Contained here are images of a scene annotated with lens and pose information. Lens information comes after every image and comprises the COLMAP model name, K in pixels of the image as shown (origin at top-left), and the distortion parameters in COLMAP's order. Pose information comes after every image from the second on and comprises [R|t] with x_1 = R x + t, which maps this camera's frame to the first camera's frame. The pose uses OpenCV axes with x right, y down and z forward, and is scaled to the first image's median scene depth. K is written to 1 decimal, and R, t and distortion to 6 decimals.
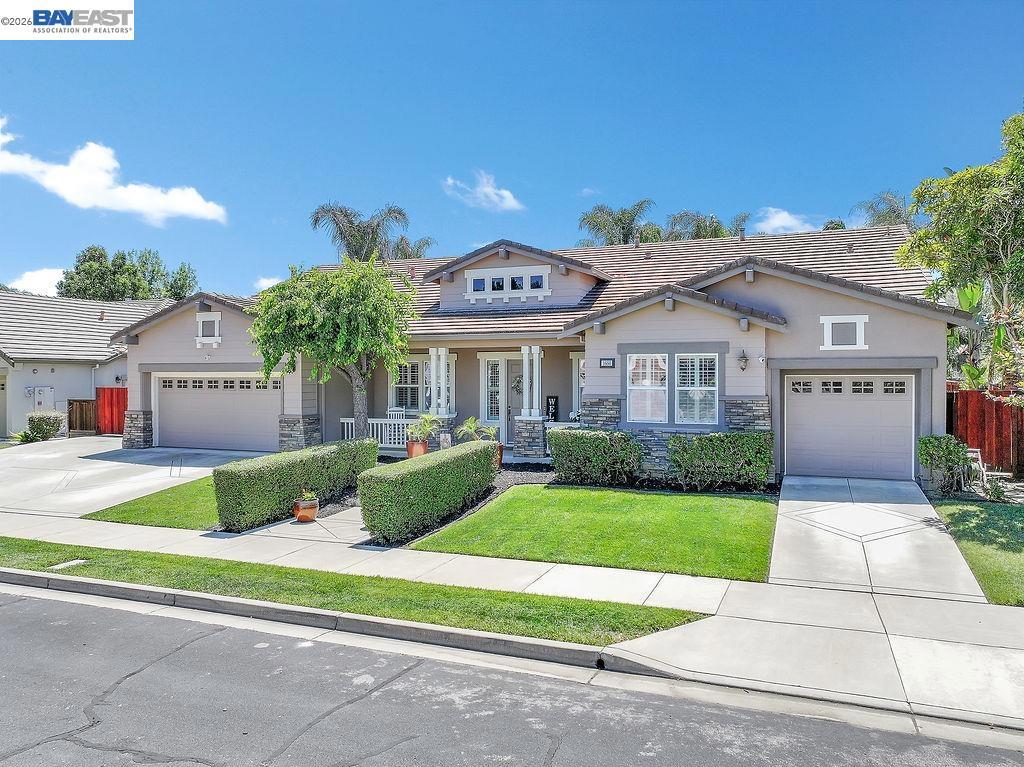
lens RADIAL K [[735.4, 0, 515.4], [0, 735.4, 382.4], [0, 0, 1]] dist [0.003882, 0.004822]
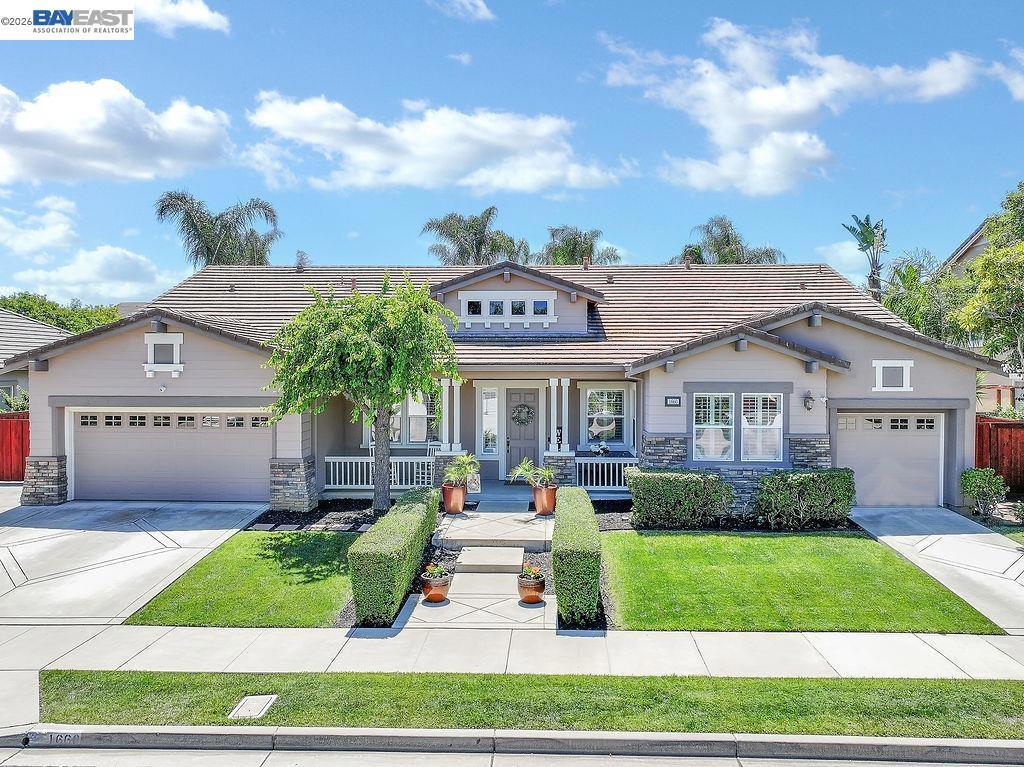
lens RADIAL K [[735.4, 0, 515.4], [0, 735.4, 382.4], [0, 0, 1]] dist [0.003882, 0.004822]
pose [[0.941756, -0.003920, 0.336275, -0.417003], [0.000398, 0.999944, 0.010544, -0.063745], [-0.336298, -0.009796, 0.941705, 0.140457]]
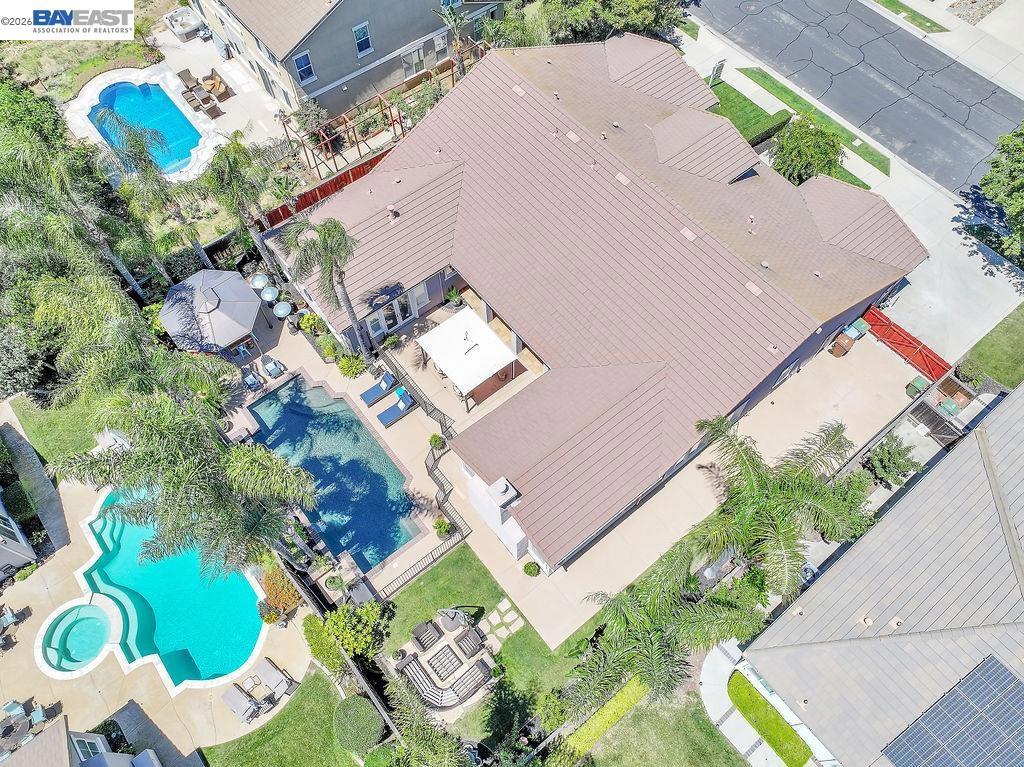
lens RADIAL K [[735.4, 0, 515.4], [0, 735.4, 382.4], [0, 0, 1]] dist [0.003882, 0.004822]
pose [[-0.871531, -0.426427, 0.242062, -0.351812], [0.012998, 0.473396, 0.880754, -1.881956], [-0.490168, 0.770751, -0.407036, 3.168305]]
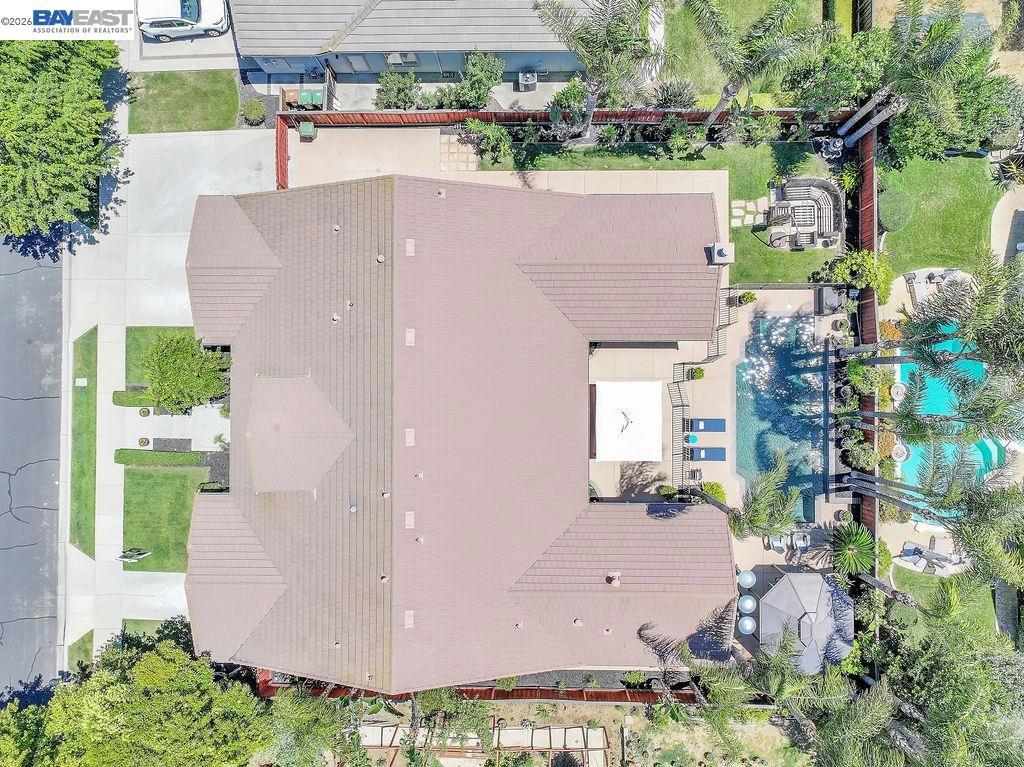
lens RADIAL K [[735.4, 0, 515.4], [0, 735.4, 382.4], [0, 0, 1]] dist [0.003882, 0.004822]
pose [[0.368565, 0.929447, -0.016977, 0.146049], [0.006535, 0.015672, 0.999856, -2.224233], [0.929579, -0.368622, -0.000298, 2.006603]]
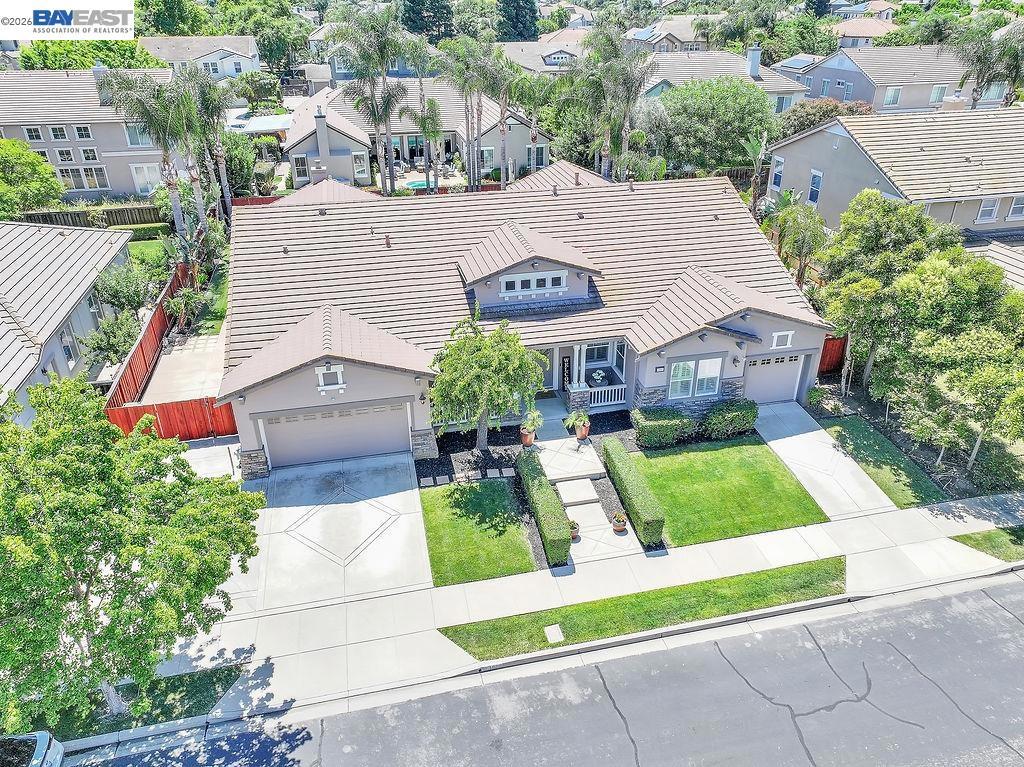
lens RADIAL K [[735.4, 0, 515.4], [0, 735.4, 382.4], [0, 0, 1]] dist [0.003882, 0.004822]
pose [[0.823840, -0.270394, 0.498172, -0.966536], [0.011282, 0.886533, 0.462528, -0.765238], [-0.566711, -0.375429, 0.733411, -0.013566]]
